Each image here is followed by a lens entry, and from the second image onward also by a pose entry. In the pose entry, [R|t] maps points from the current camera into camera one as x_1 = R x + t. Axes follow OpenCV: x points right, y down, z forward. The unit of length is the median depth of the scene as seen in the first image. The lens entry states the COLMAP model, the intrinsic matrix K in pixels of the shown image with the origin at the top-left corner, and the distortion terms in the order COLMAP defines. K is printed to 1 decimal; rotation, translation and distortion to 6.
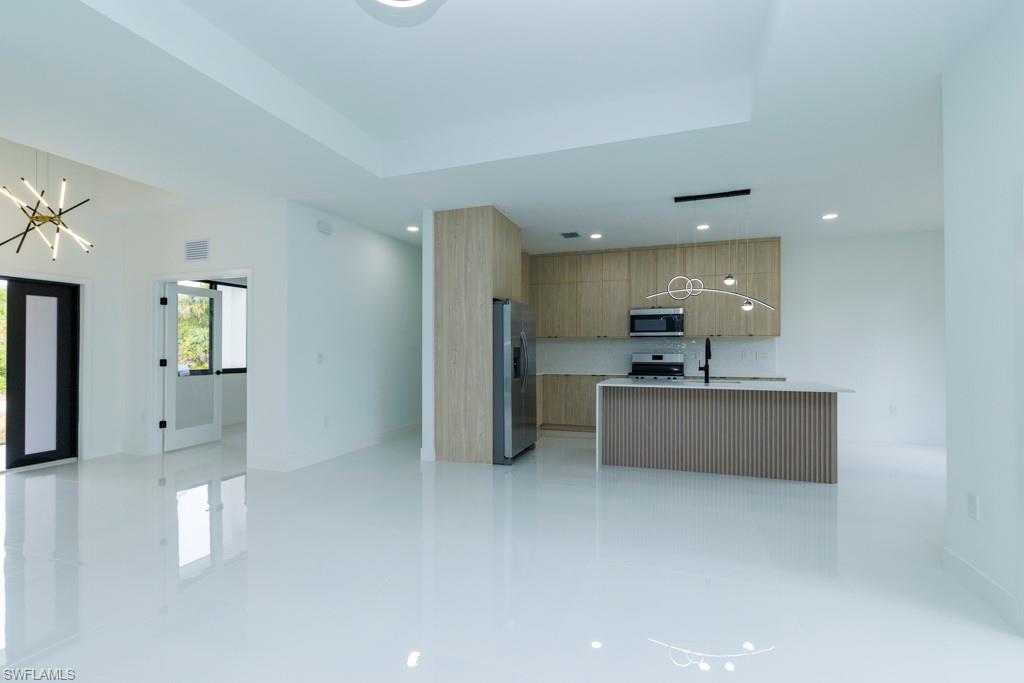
lens RADIAL K [[448.5, 0, 518.3], [0, 448.5, 350.6], [0, 0, 1]] dist [-0.002175, 0.001897]
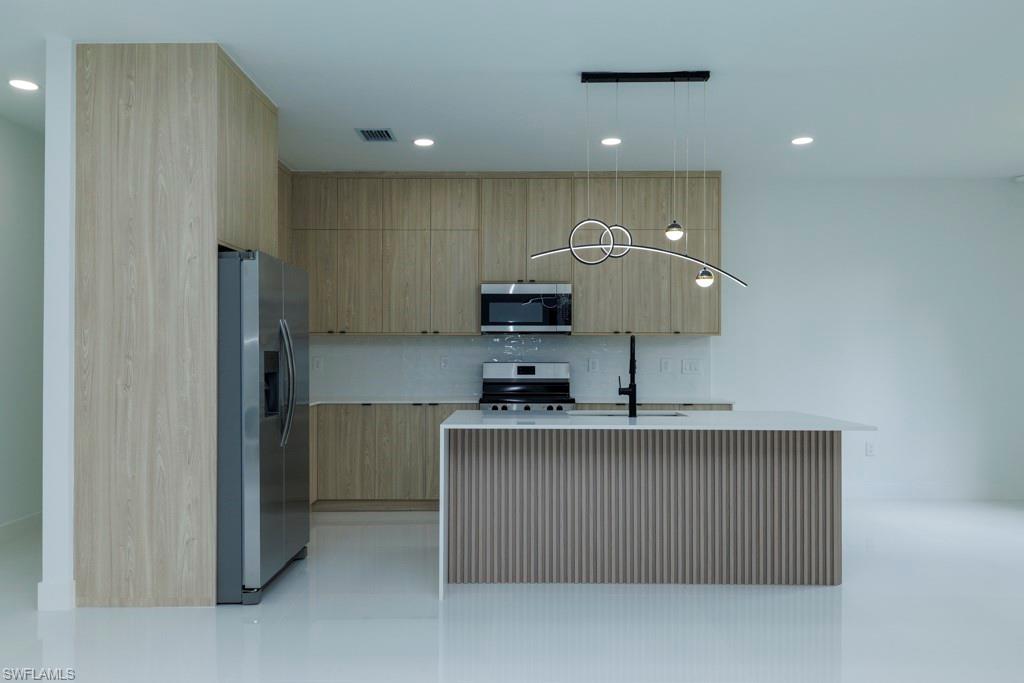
lens RADIAL K [[733.0, 0, 500.1], [0, 733.0, 351.9], [0, 0, 1]] dist [0.011280, -0.017135]
pose [[0.948582, 0.003079, 0.316518, -0.019359], [-0.000835, 0.999974, -0.007224, -0.001338], [-0.316532, 0.006589, 0.948559, 0.185464]]
